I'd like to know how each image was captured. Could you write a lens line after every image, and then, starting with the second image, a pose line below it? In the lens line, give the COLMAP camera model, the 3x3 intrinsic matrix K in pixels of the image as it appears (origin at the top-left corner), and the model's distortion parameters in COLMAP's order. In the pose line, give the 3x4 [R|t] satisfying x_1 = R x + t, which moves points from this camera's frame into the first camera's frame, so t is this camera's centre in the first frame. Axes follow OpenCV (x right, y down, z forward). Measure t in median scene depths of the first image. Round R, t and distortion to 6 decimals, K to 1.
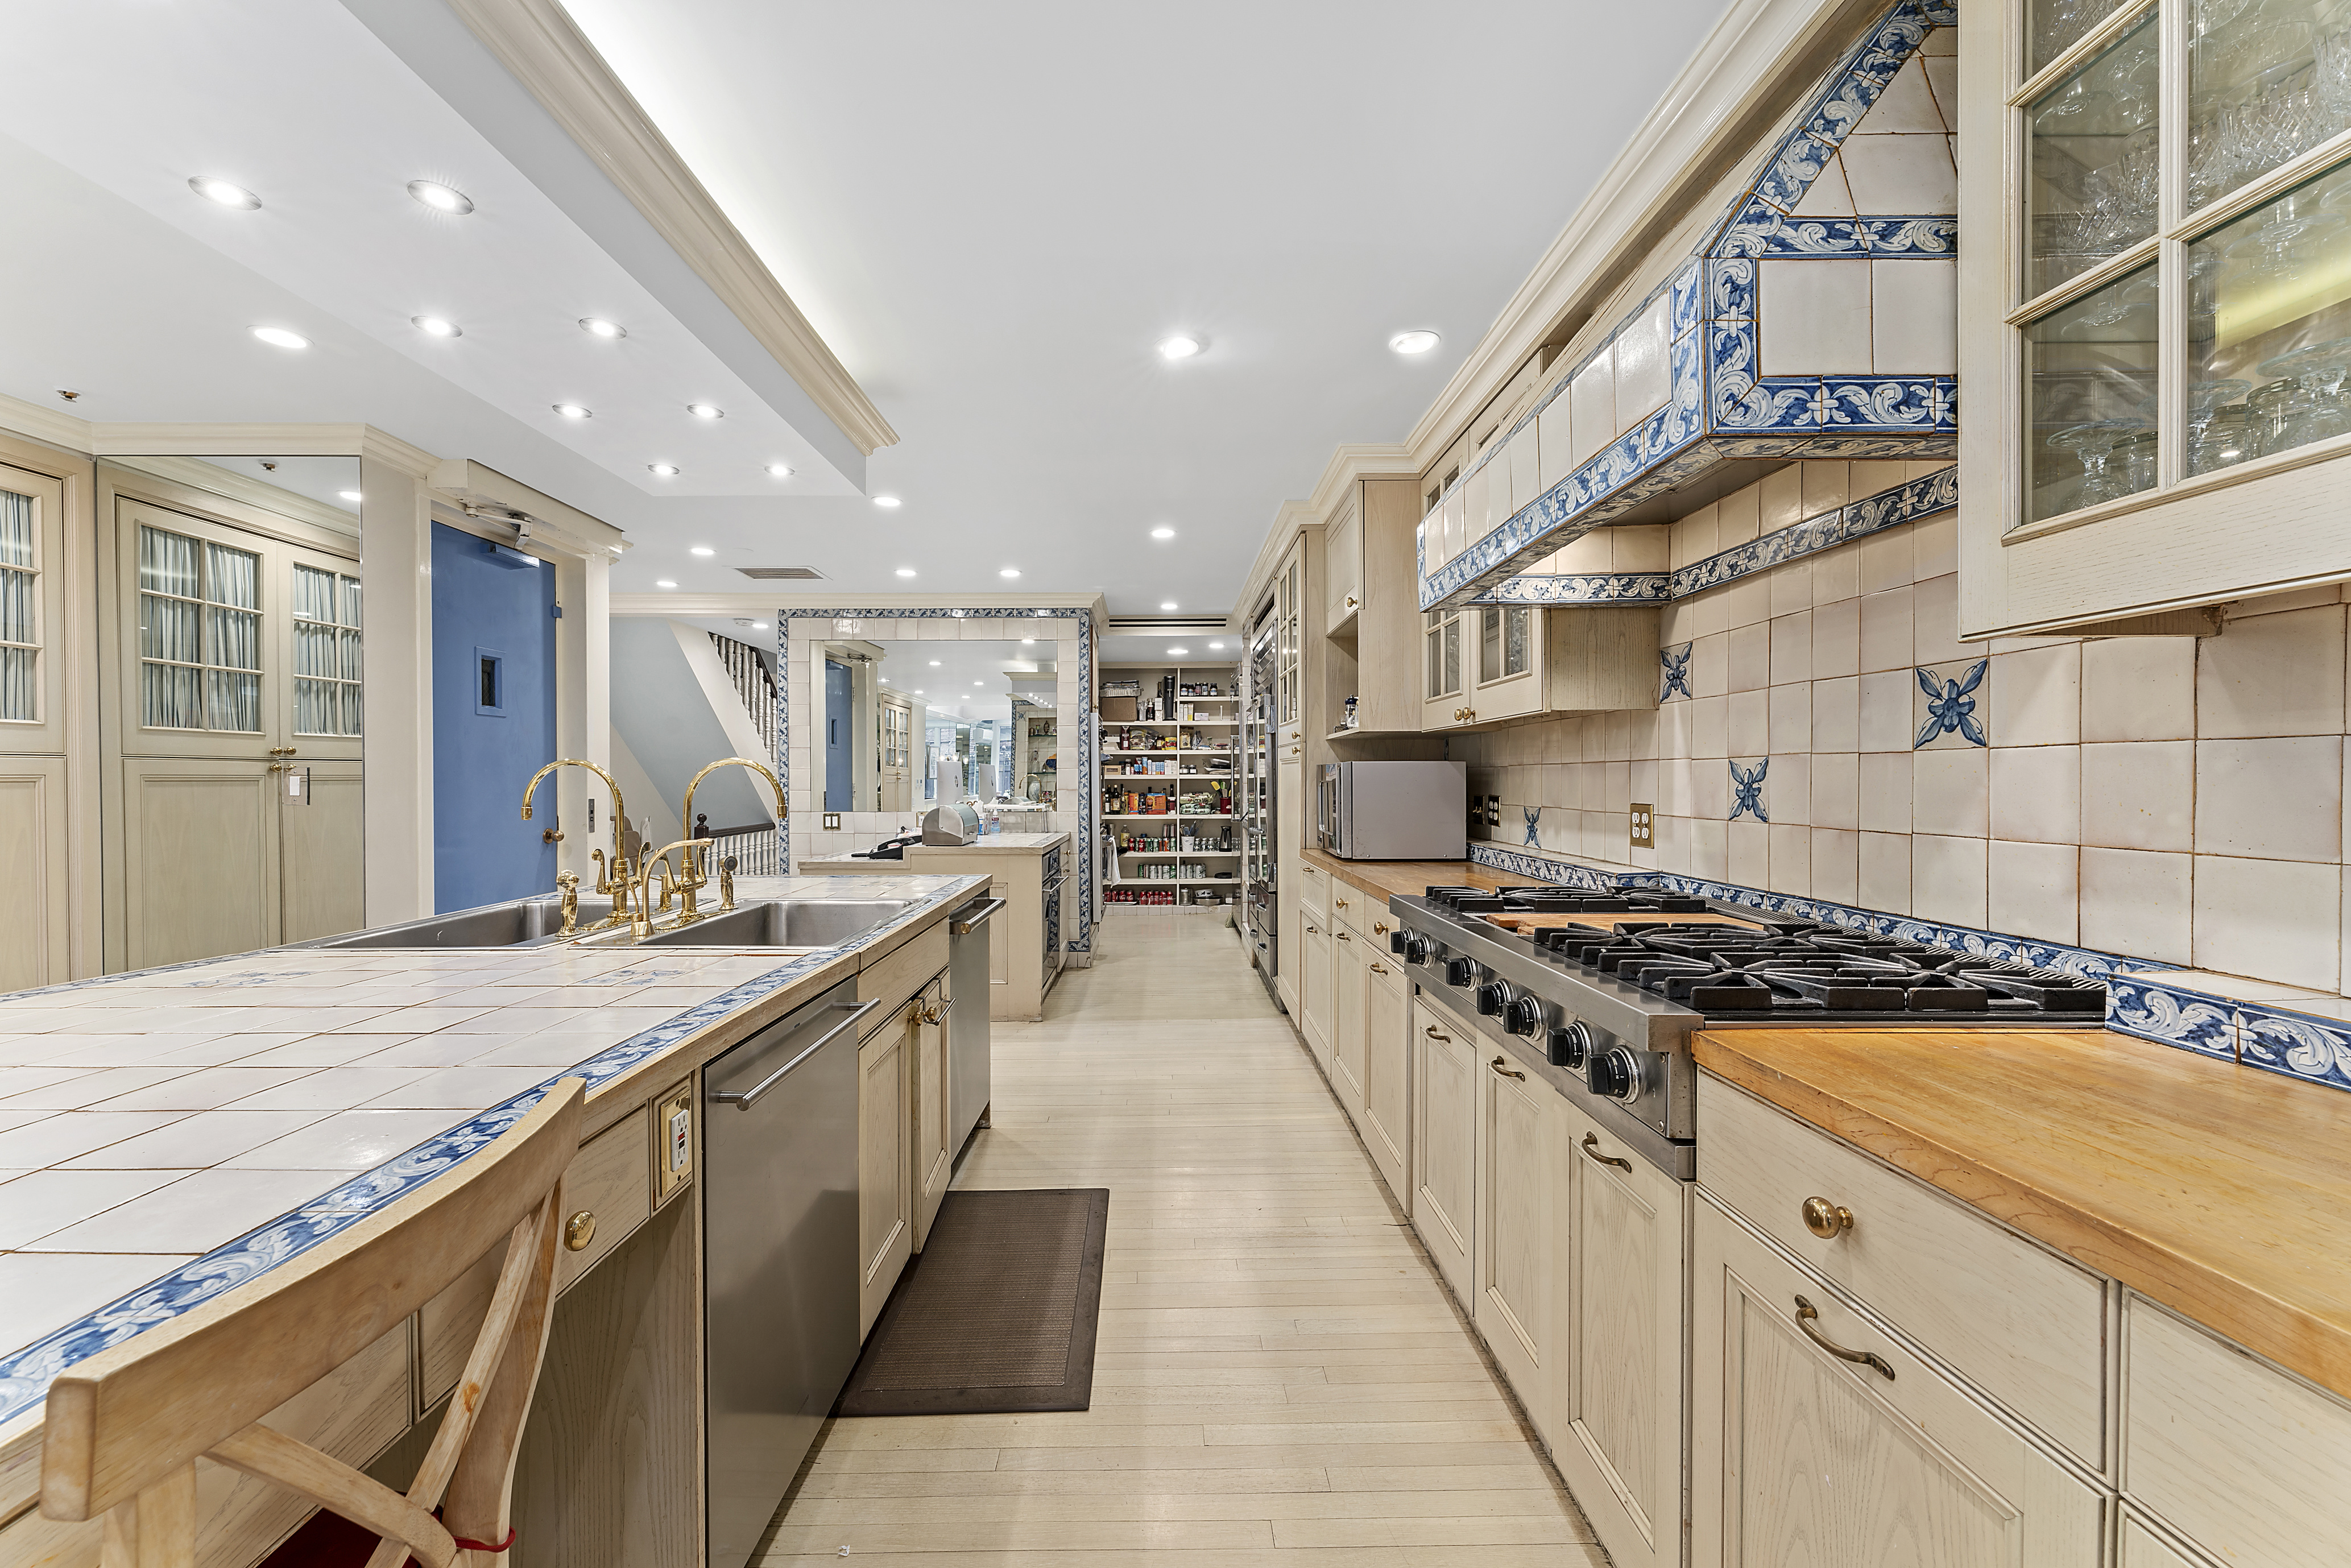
lens RADIAL K [[934.0, 0, 1175.8], [0, 934.0, 790.5], [0, 0, 1]] dist [0.000337, 0.000003]
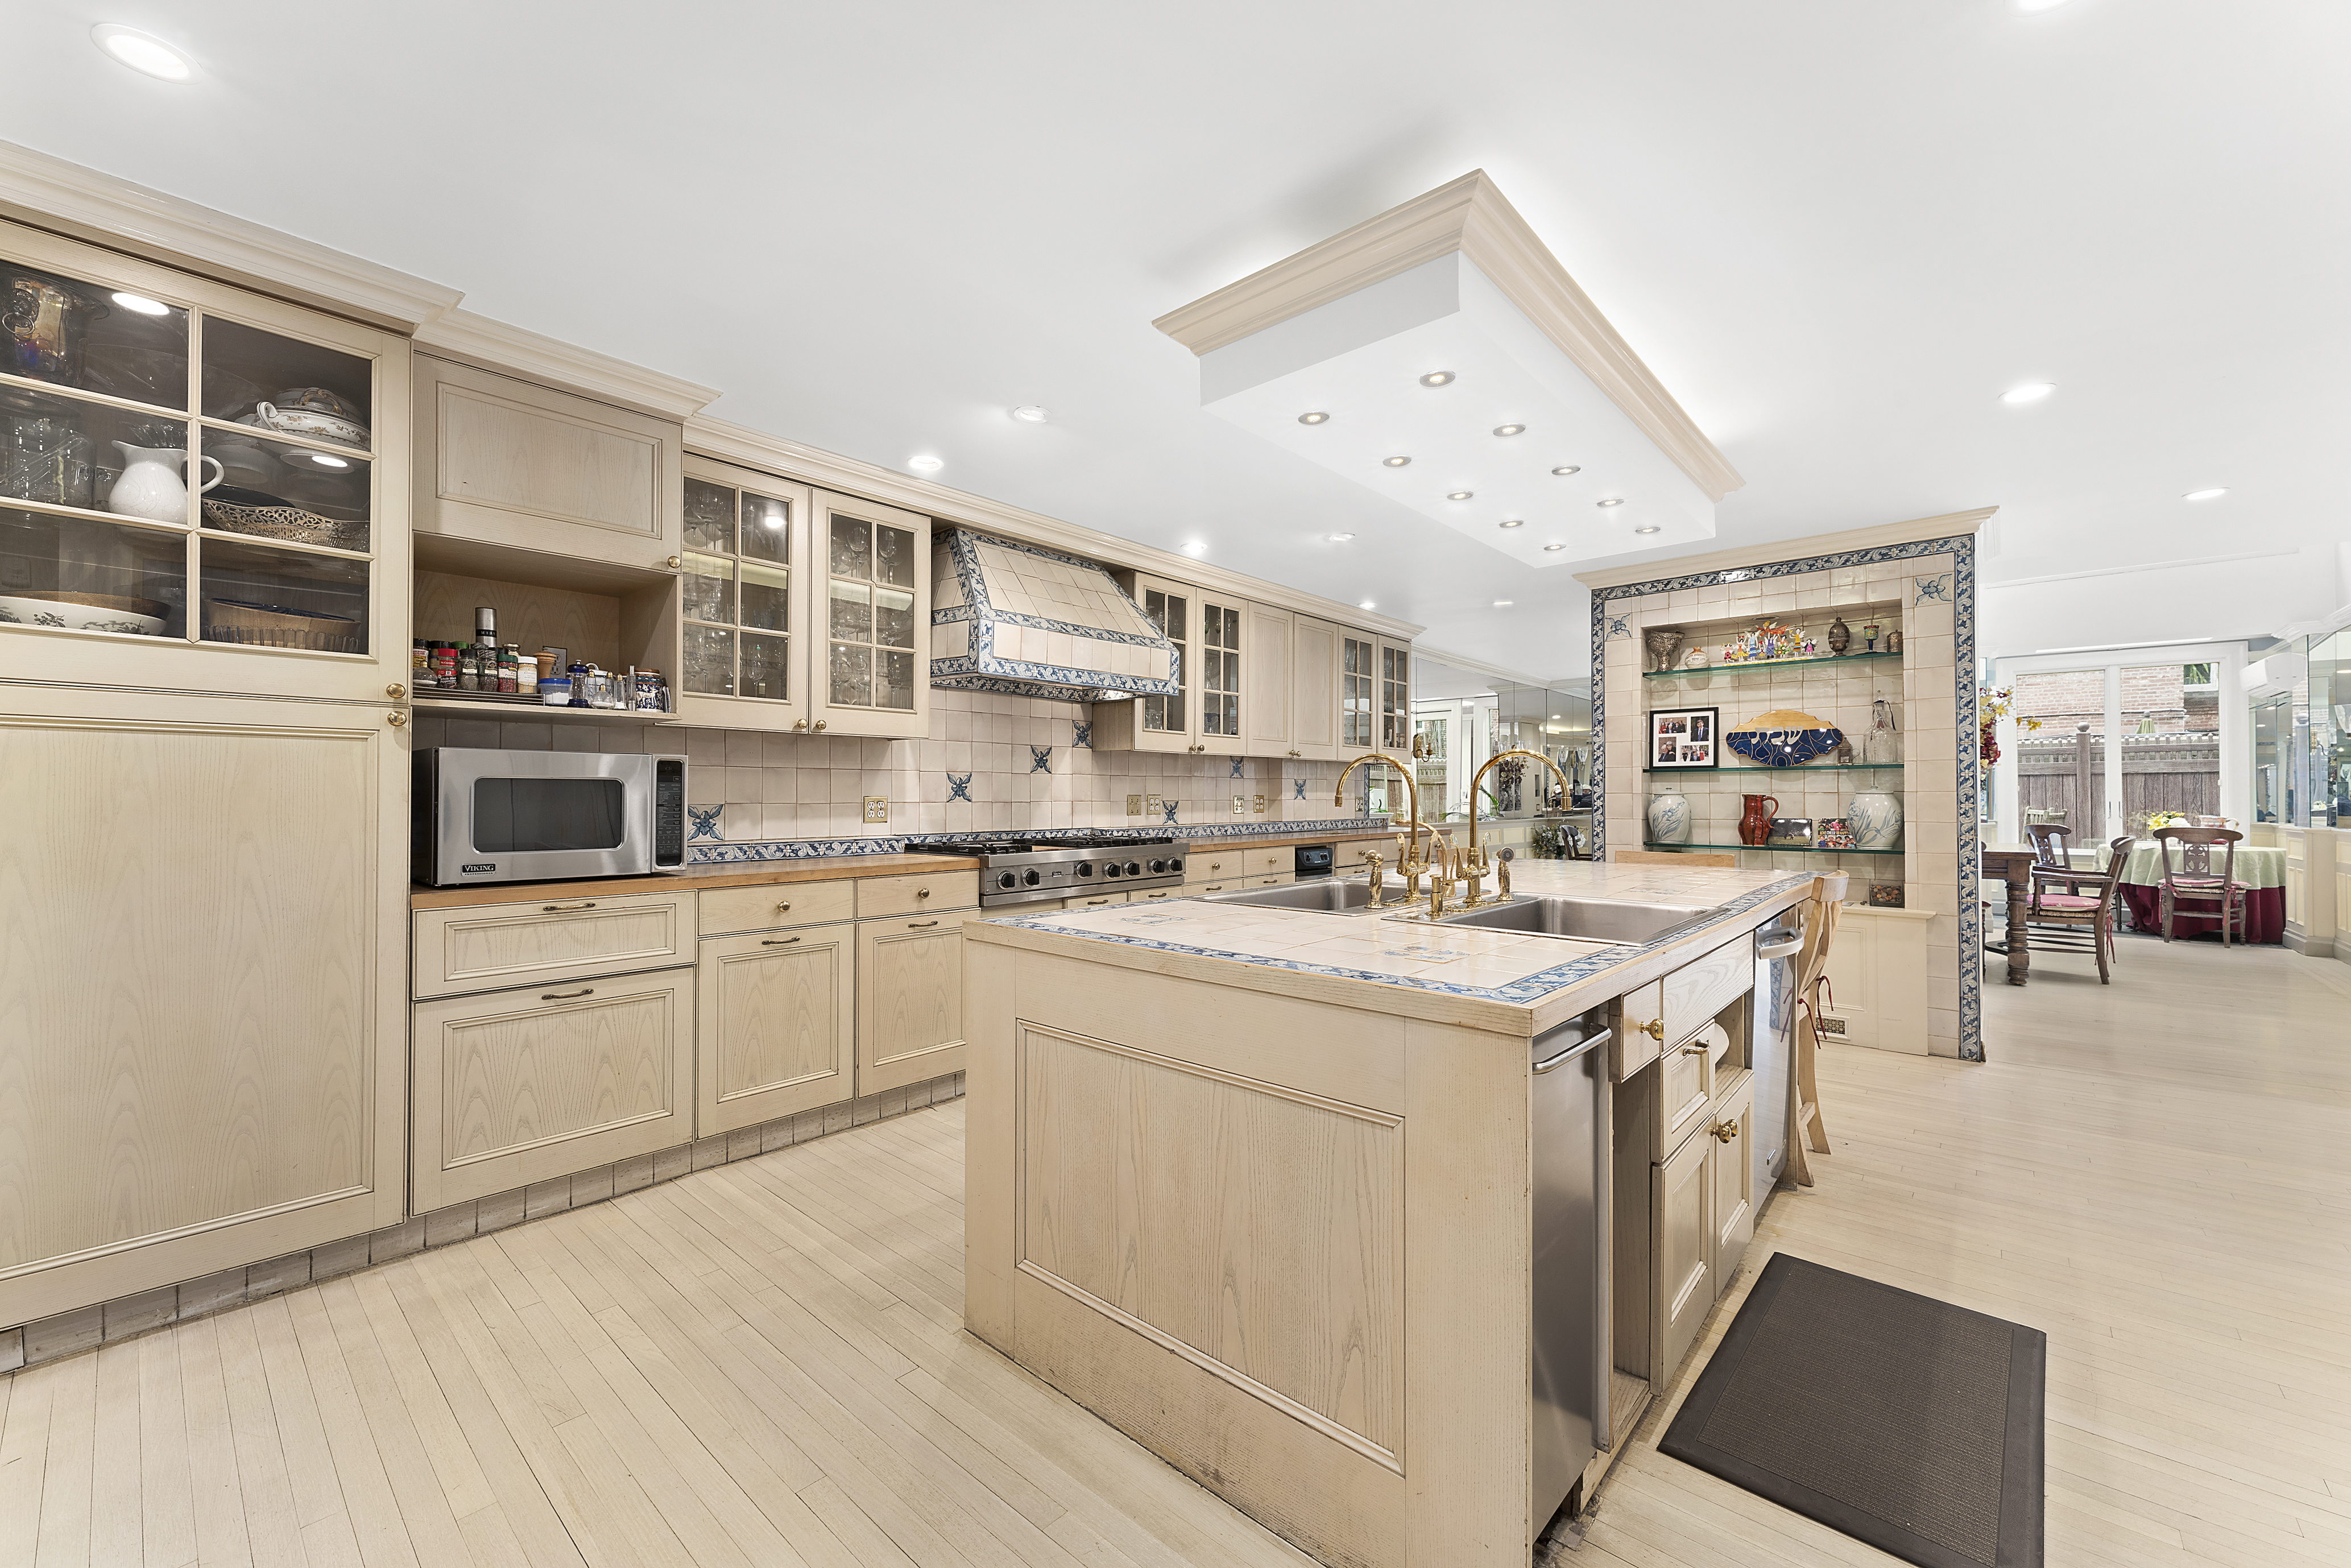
lens RADIAL K [[934.0, 0, 1175.9], [0, 934.0, 787.2], [0, 0, 1]] dist [0.000337, 0.000003]
pose [[-0.741884, 0.008472, 0.670475, -0.572689], [0.009722, 0.999951, -0.001878, 0.003947], [-0.670458, 0.005125, -0.741930, 1.084750]]
